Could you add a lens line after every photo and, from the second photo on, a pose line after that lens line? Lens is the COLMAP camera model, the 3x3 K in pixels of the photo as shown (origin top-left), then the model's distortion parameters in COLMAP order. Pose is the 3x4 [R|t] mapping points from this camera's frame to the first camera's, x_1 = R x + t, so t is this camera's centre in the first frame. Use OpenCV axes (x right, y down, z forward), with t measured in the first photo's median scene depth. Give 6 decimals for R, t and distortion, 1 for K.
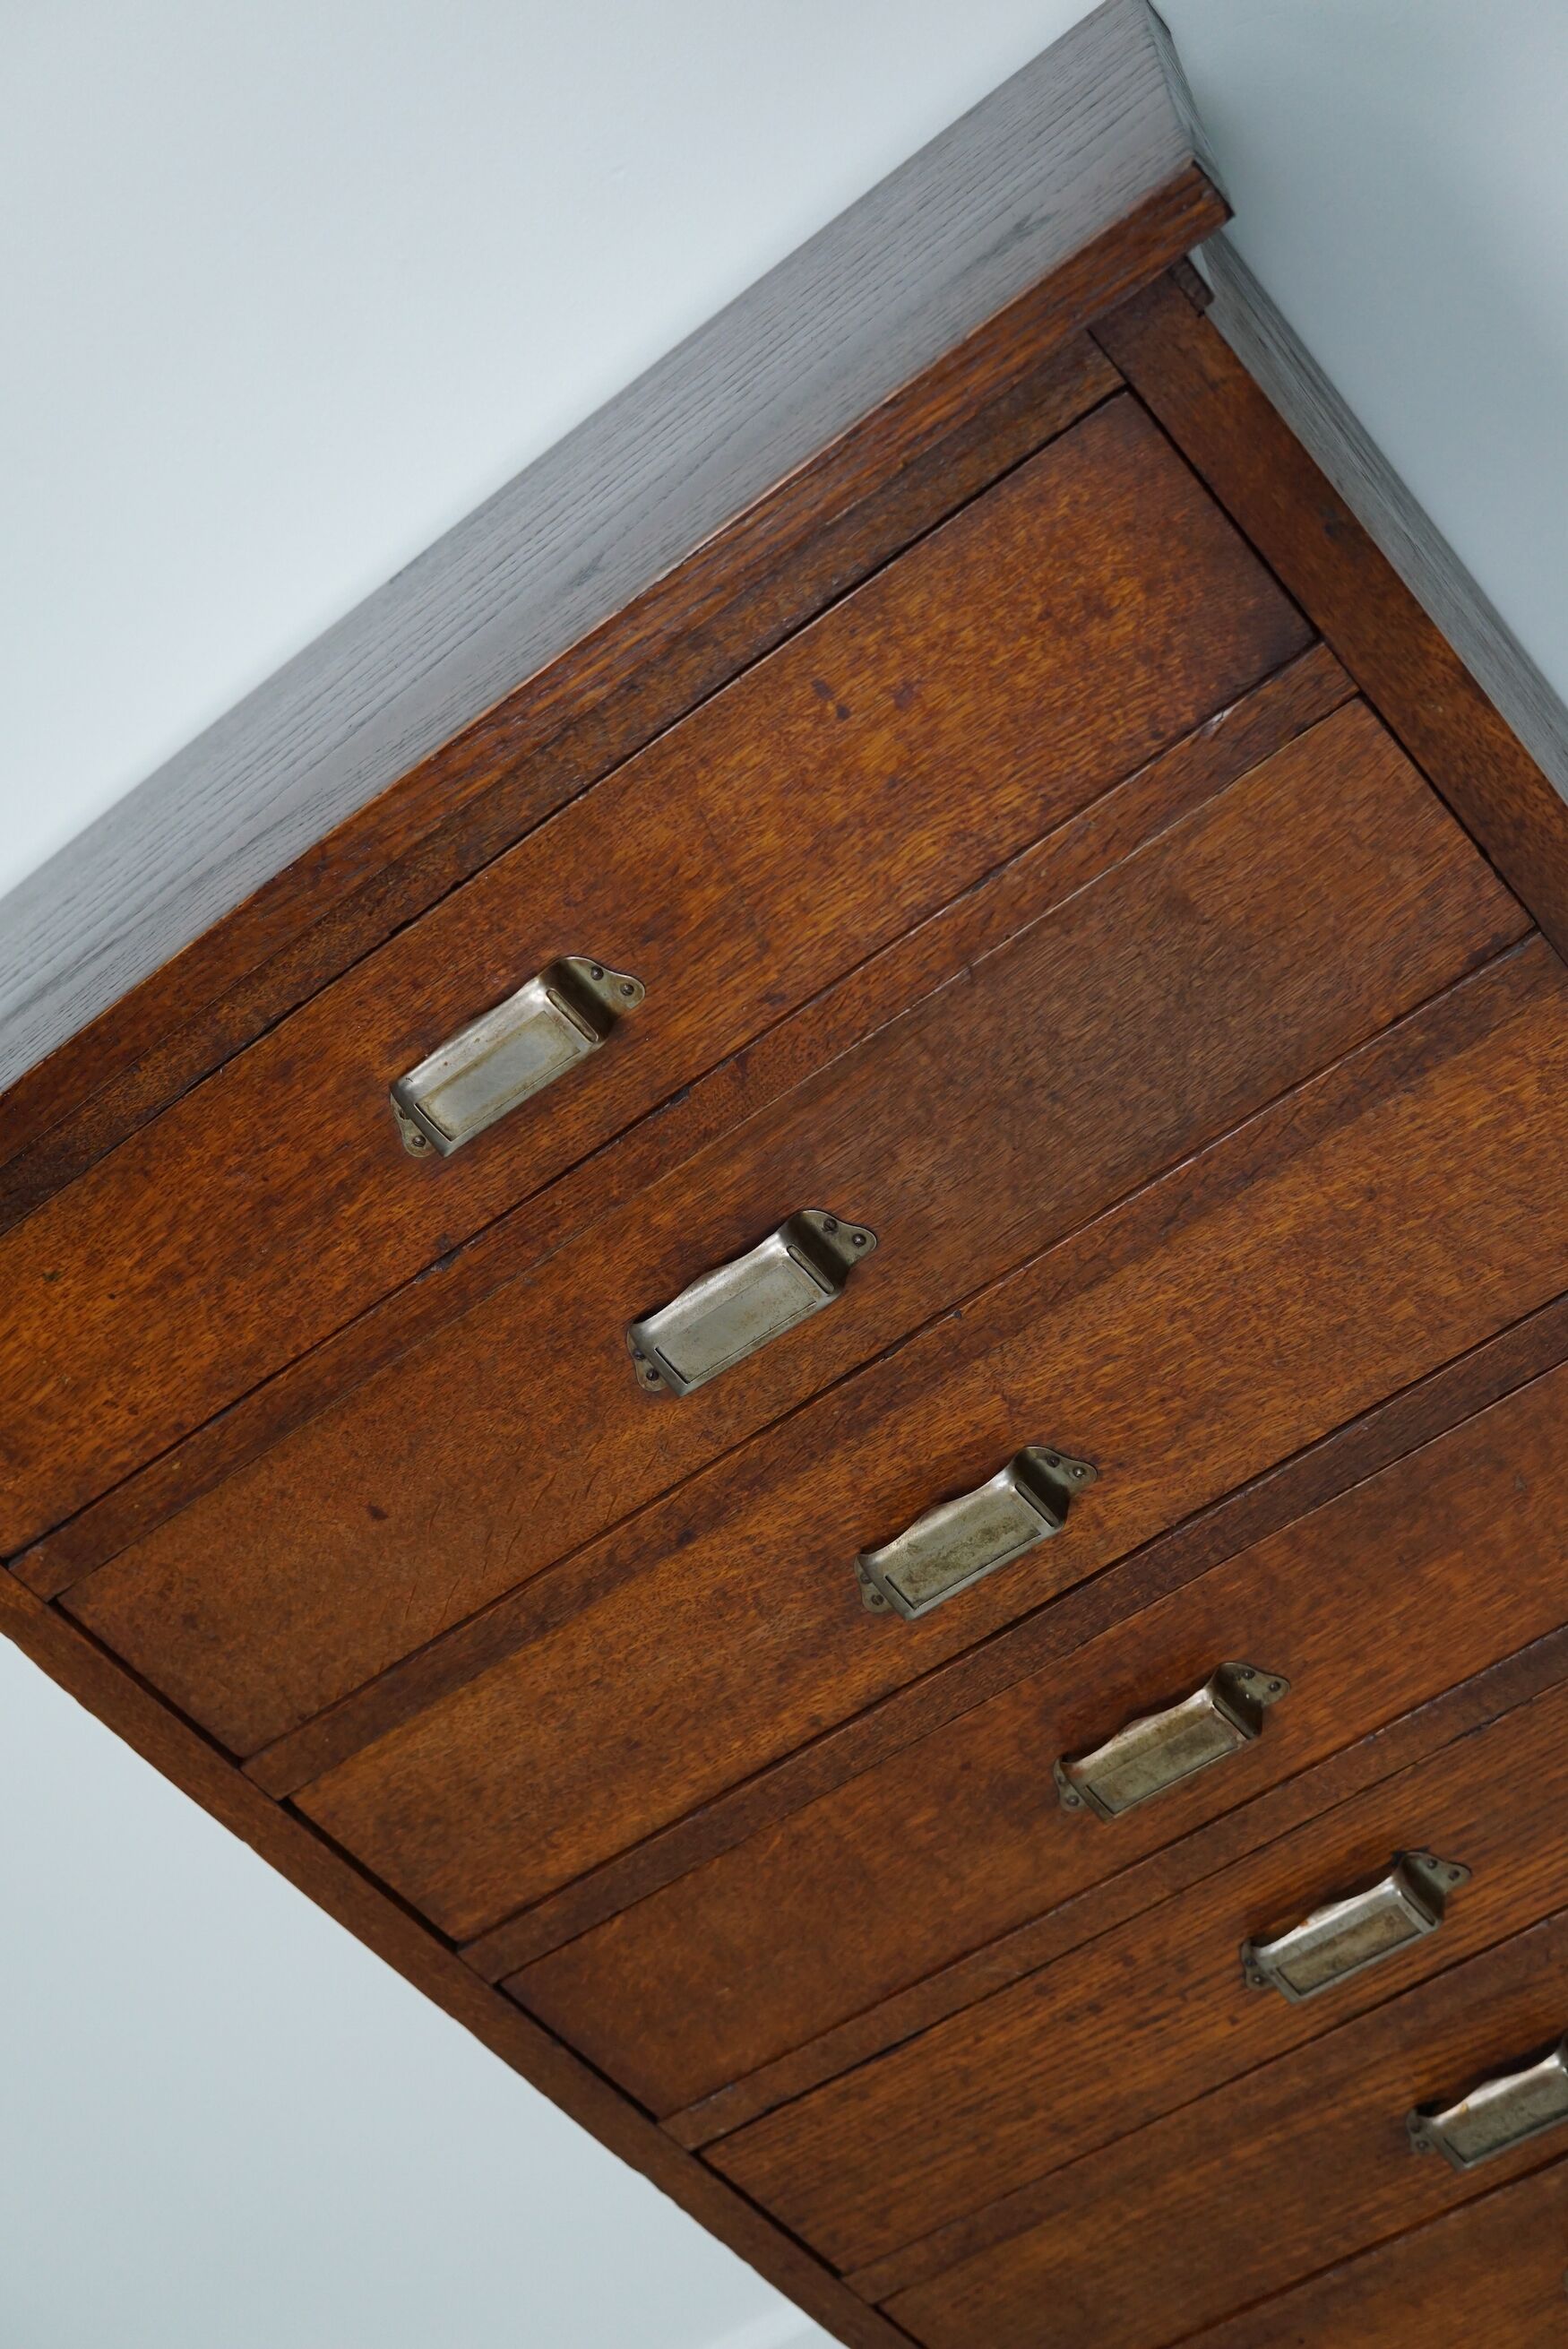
lens RADIAL K [[3030.6, 0, 797.0], [0, 3030.6, 1173.9], [0, 0, 1]] dist [-0.088910, 0.000000]
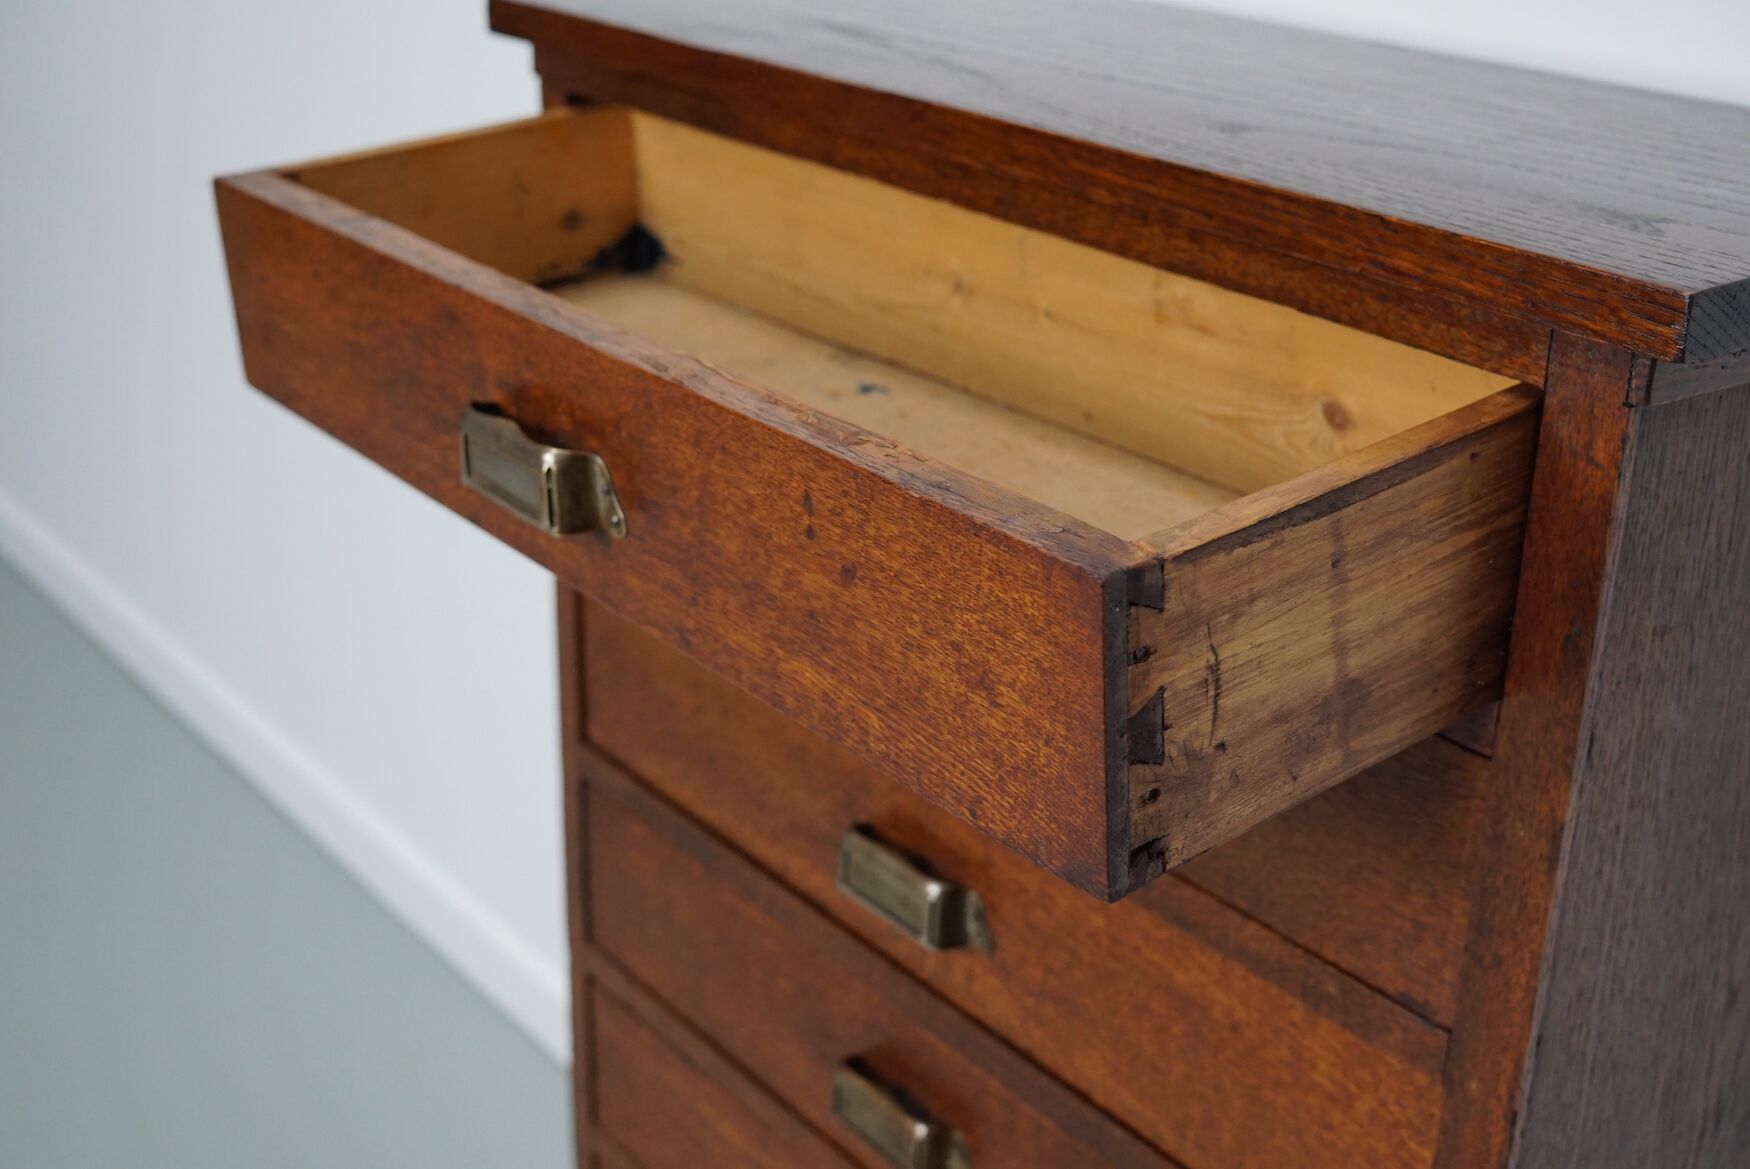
lens RADIAL K [[2258.1, 0, 881.2], [0, 2258.1, 611.1], [0, 0, 1]] dist [-0.088910, 0.000000]
pose [[0.477318, 0.822226, -0.310019, 0.246574], [-0.744363, 0.565829, 0.354628, -0.265464], [0.467002, 0.061497, 0.882115, 0.188220]]
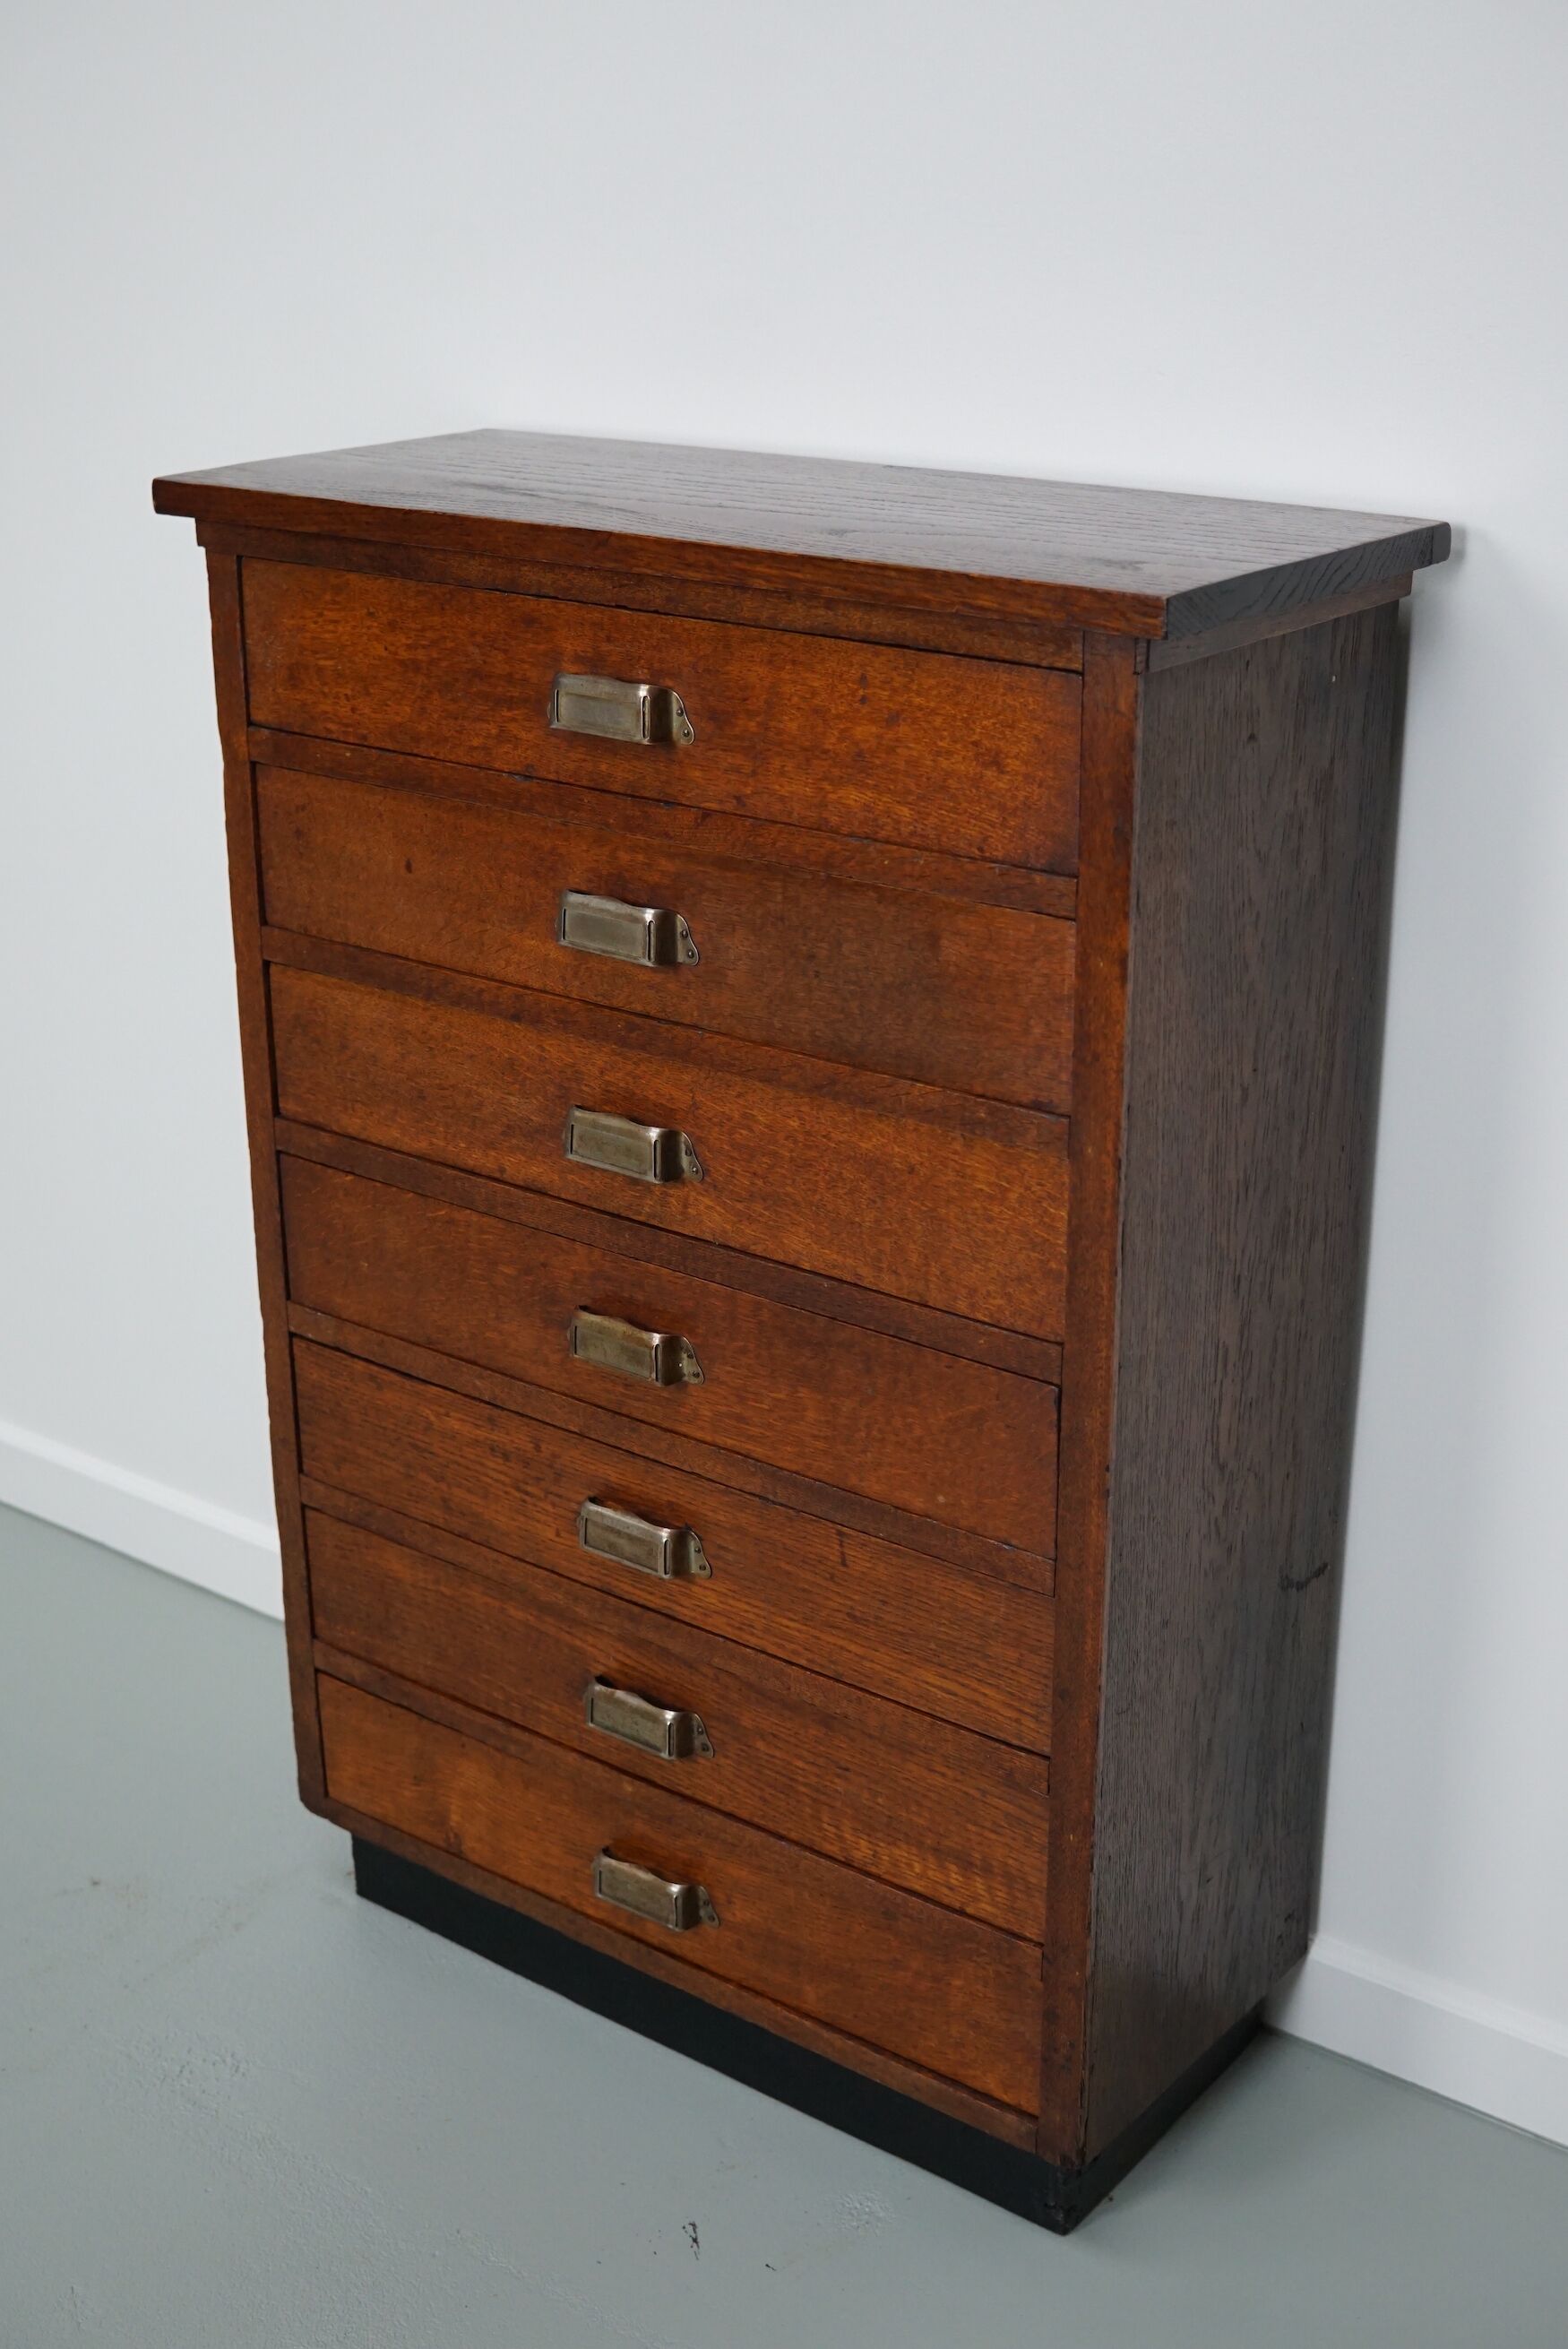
lens RADIAL K [[3030.6, 0, 772.5], [0, 3030.6, 1174.1], [0, 0, 1]] dist [-0.088910, 0.000000]
pose [[0.637537, 0.744428, -0.198426, 0.435275], [-0.726838, 0.666578, 0.165467, -0.189566], [0.255445, 0.038733, 0.966048, -0.502631]]
